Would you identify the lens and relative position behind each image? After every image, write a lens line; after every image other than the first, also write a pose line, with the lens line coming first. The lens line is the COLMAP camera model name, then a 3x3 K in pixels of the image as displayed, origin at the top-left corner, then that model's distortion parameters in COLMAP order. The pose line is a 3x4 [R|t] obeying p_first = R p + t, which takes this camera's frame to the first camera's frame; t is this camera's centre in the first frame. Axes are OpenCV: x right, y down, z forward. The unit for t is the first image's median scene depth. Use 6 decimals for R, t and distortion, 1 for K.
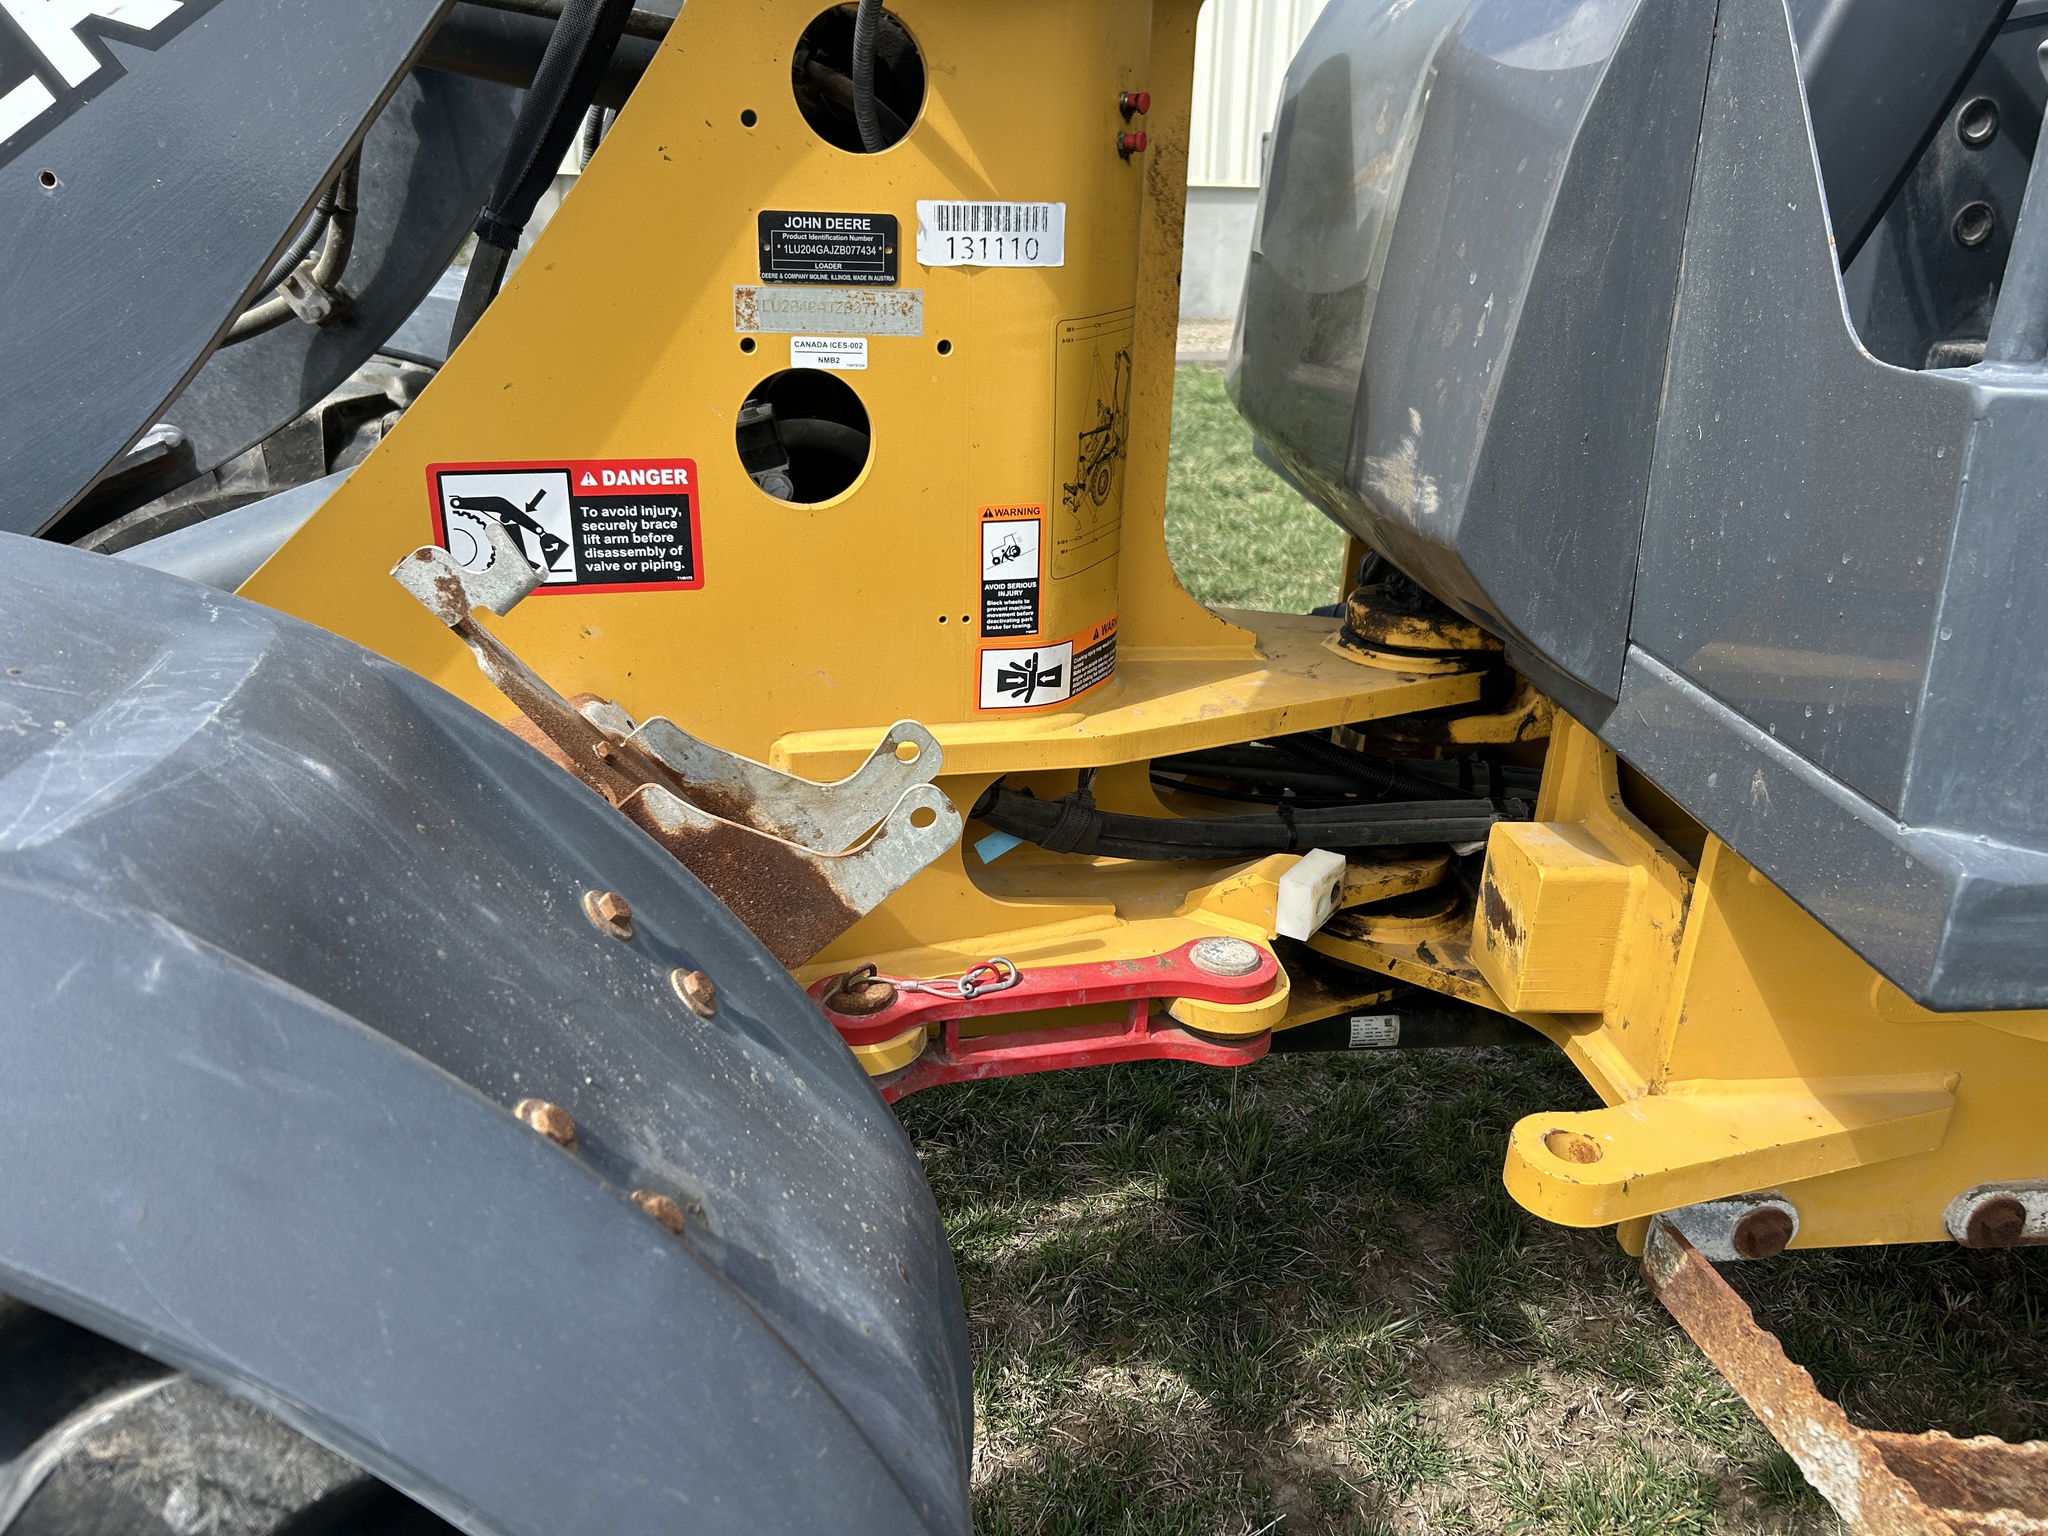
lens RADIAL K [[1509.2, 0, 1020.9], [0, 1509.2, 757.3], [0, 0, 1]] dist [0.059838, -0.061238]
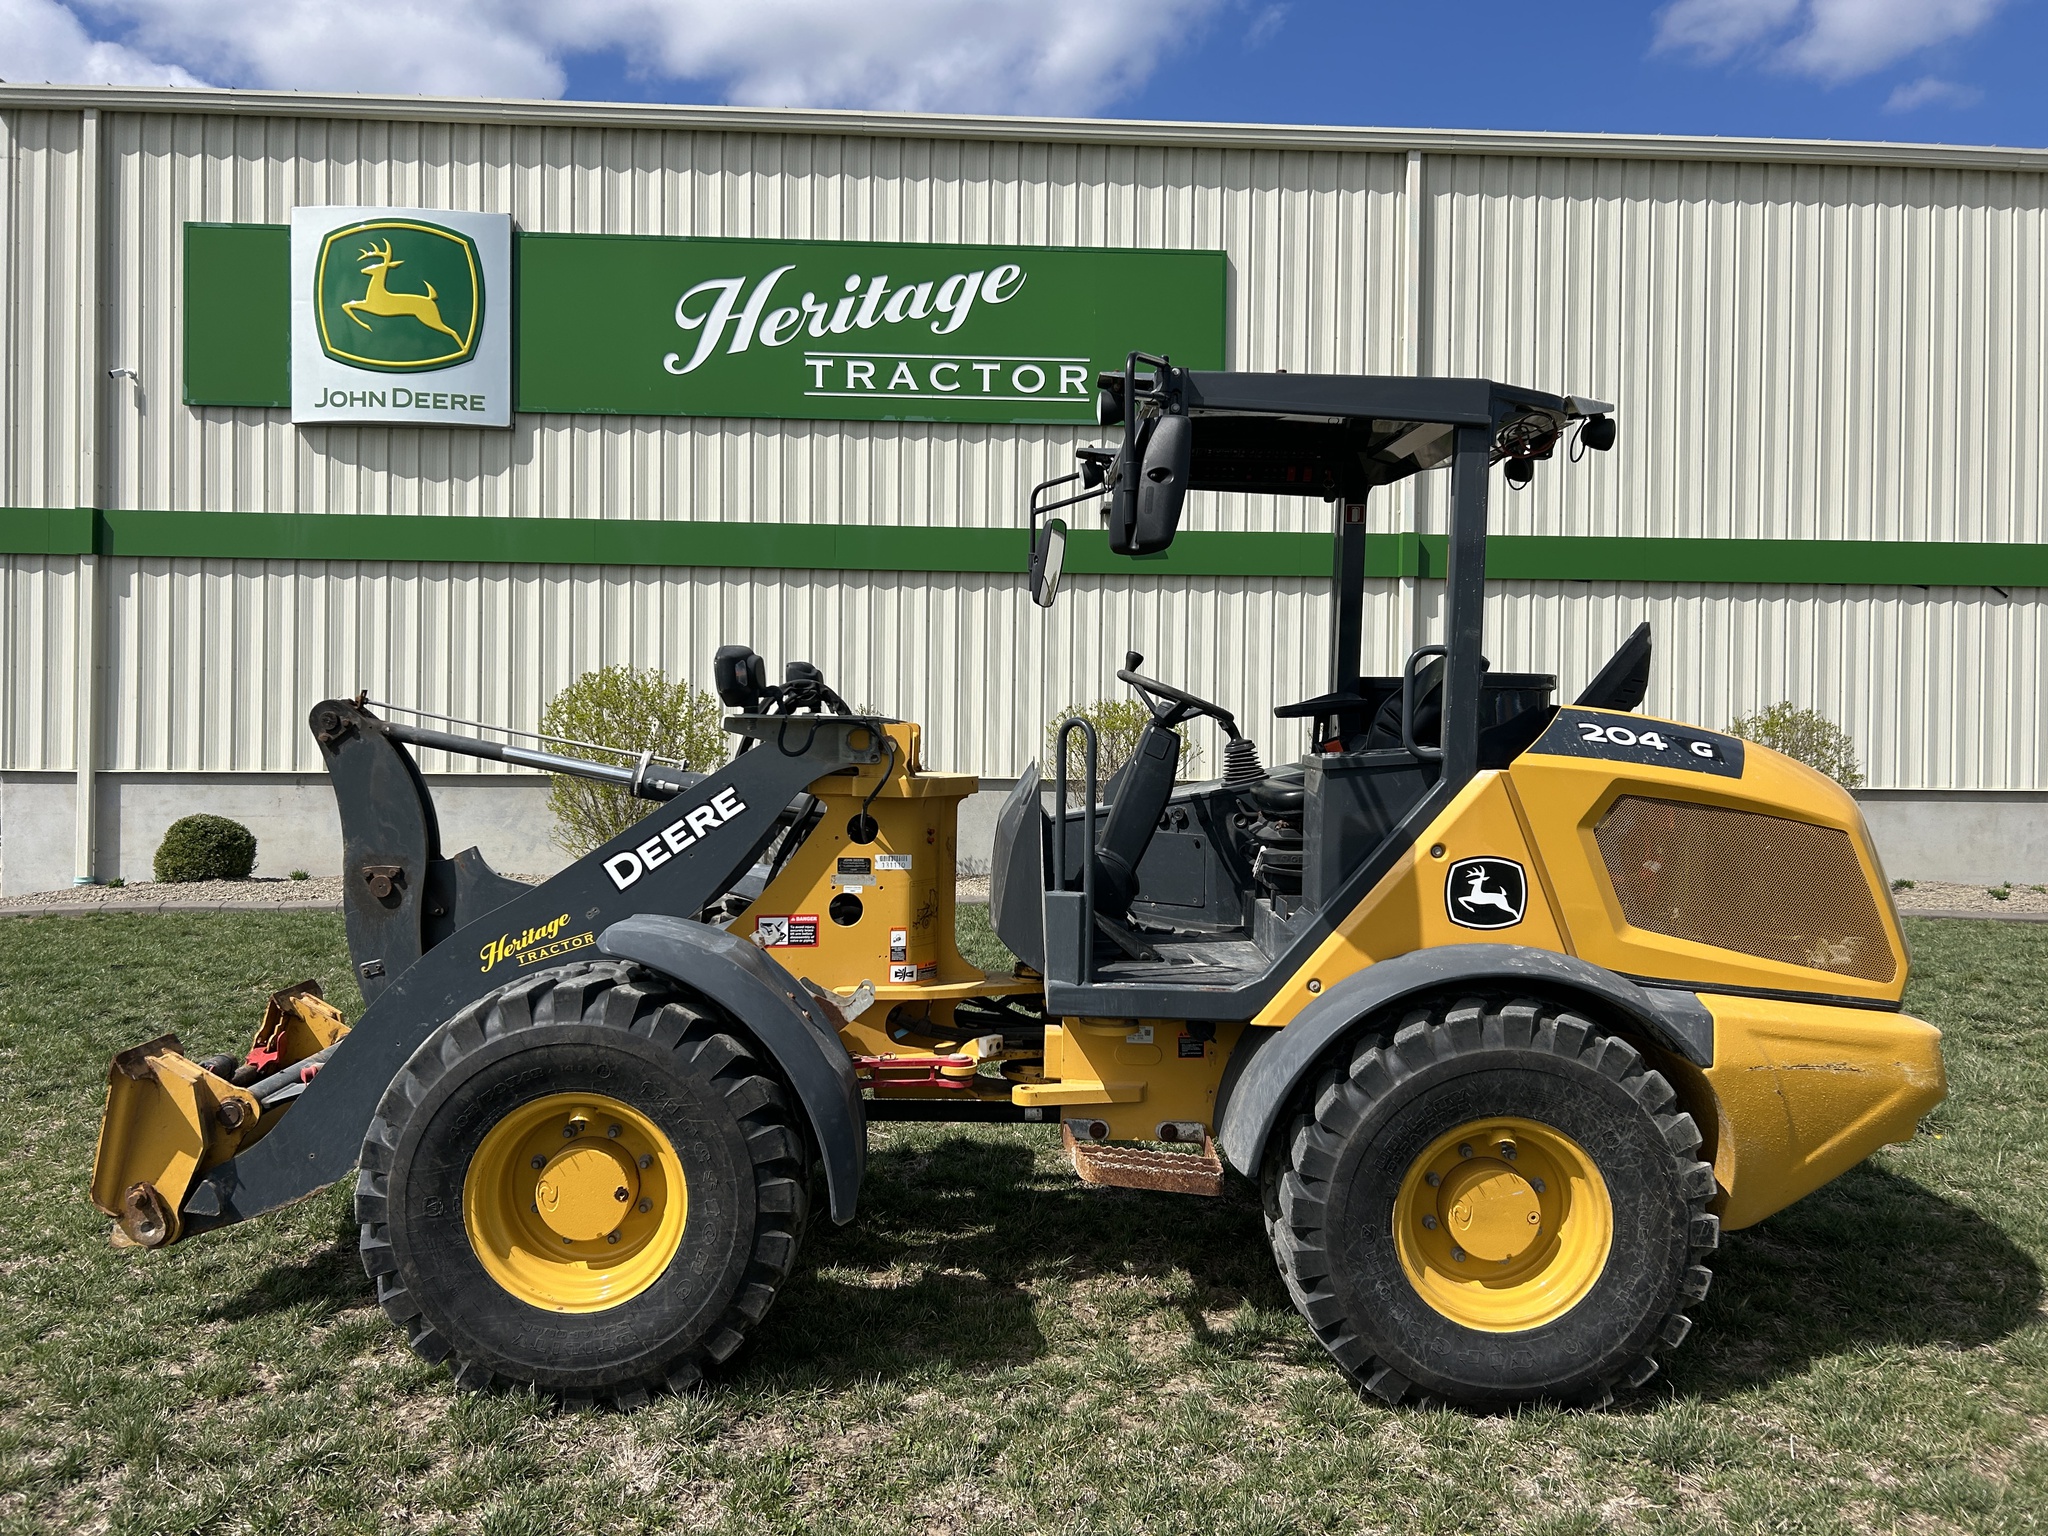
lens RADIAL K [[1501.1, 0, 1020.5], [0, 1501.1, 796.6], [0, 0, 1]] dist [0.046630, -0.048463]
pose [[0.996415, -0.004974, -0.084457, 0.659346], [-0.023081, 0.944420, -0.327929, 0.805003], [0.081394, 0.328703, 0.940919, -2.826858]]
